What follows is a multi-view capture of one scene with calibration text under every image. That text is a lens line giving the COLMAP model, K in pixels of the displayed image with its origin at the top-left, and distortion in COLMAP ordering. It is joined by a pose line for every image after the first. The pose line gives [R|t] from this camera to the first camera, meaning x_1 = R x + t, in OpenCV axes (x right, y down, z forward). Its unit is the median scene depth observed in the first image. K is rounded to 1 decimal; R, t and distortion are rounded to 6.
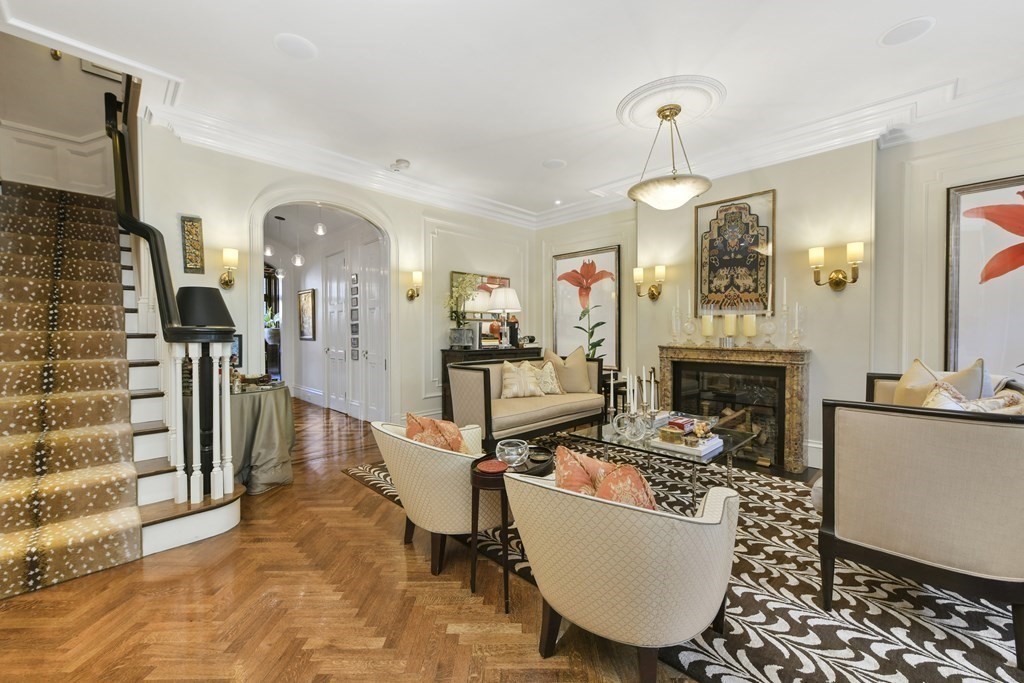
lens RADIAL K [[417.4, 0, 520.6], [0, 417.4, 337.4], [0, 0, 1]] dist [0.002715, 0.002313]
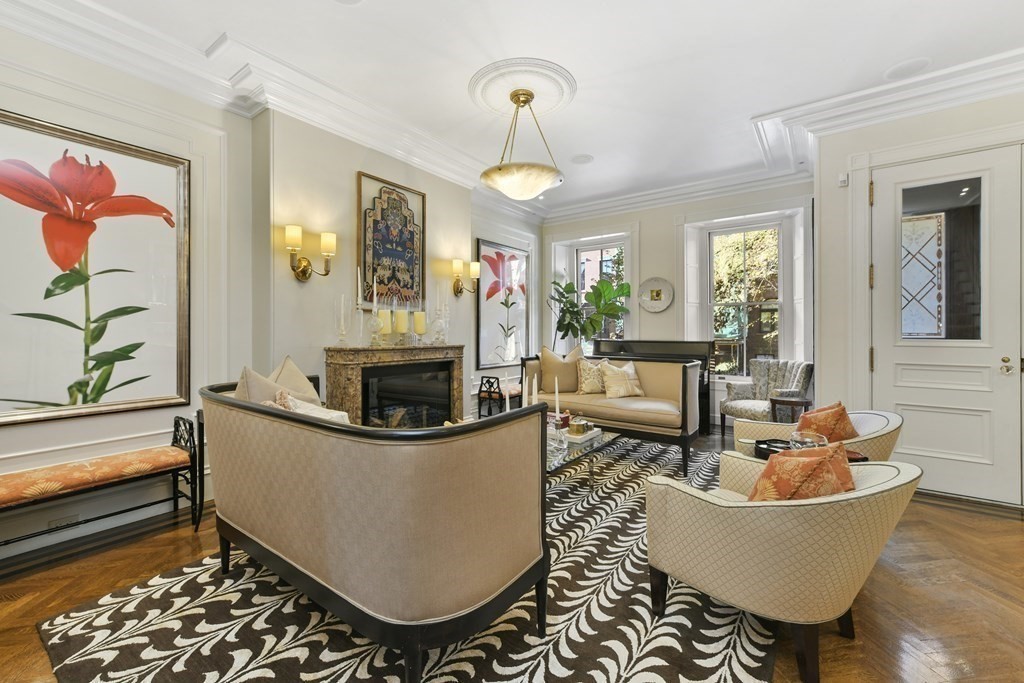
lens RADIAL K [[417.4, 0, 522.8], [0, 417.4, 328.2], [0, 0, 1]] dist [0.002715, 0.002313]
pose [[-0.155691, 0.006444, 0.987785, -0.415541], [0.013263, 0.999902, -0.004433, -0.007213], [-0.987717, 0.012411, -0.155761, 0.820734]]
